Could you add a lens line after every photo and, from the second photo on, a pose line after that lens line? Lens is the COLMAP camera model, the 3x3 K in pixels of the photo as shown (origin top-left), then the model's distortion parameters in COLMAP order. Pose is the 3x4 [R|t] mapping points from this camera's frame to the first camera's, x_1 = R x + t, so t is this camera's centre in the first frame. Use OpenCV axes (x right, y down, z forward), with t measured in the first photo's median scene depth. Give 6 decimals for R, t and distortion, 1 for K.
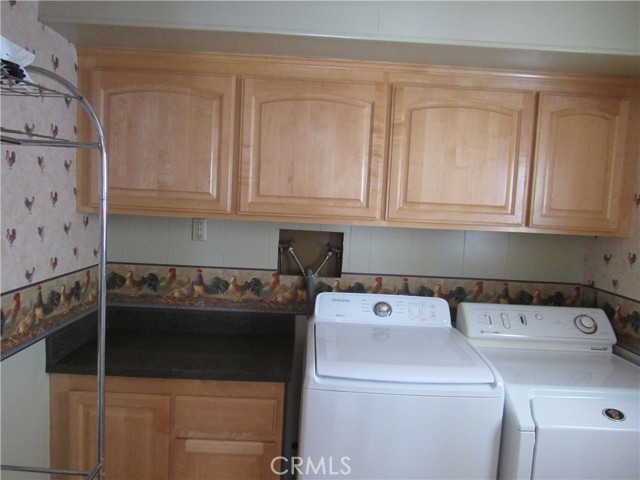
lens RADIAL K [[456.7, 0, 320.0], [0, 456.7, 240.0], [0, 0, 1]] dist [-0.025195, 0.000392]
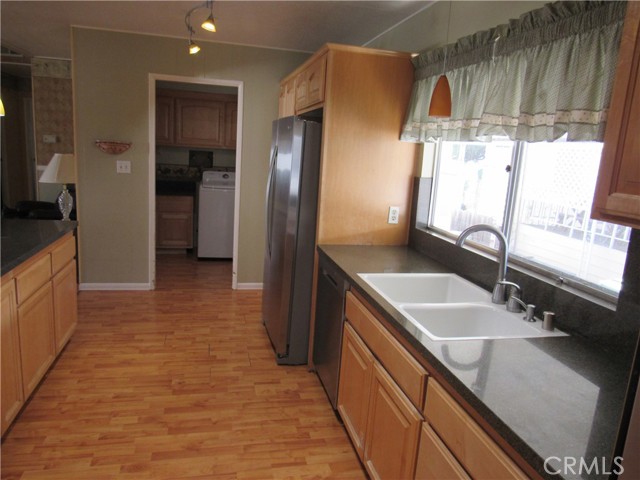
lens RADIAL K [[456.7, 0, 320.0], [0, 456.7, 240.0], [0, 0, 1]] dist [-0.025195, 0.000392]
pose [[0.976936, -0.031843, 0.211146, 0.092696], [0.004797, 0.991841, 0.127388, 0.182427], [-0.213480, -0.123437, 0.969118, -2.073901]]
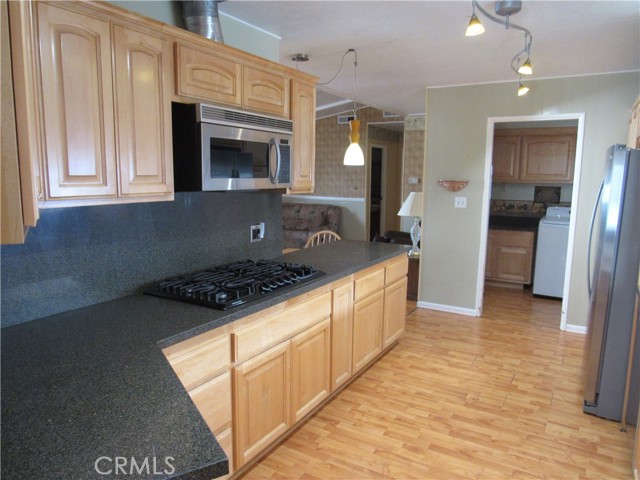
lens RADIAL K [[456.7, 0, 320.0], [0, 456.7, 240.0], [0, 0, 1]] dist [-0.025195, 0.000392]
pose [[0.850188, 0.033640, -0.525404, 0.281775], [-0.010562, 0.998846, 0.046861, 0.202503], [0.526374, -0.034292, 0.849561, -2.204032]]
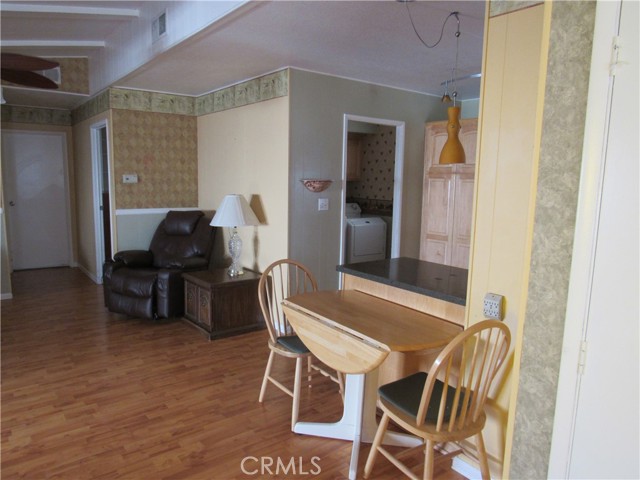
lens RADIAL K [[456.7, 0, 320.0], [0, 456.7, 240.0], [0, 0, 1]] dist [-0.025195, 0.000392]
pose [[0.805938, -0.117268, 0.580270, -1.565443], [0.069941, 0.992181, 0.103372, 0.057898], [-0.587855, -0.042727, 0.807838, -1.555197]]
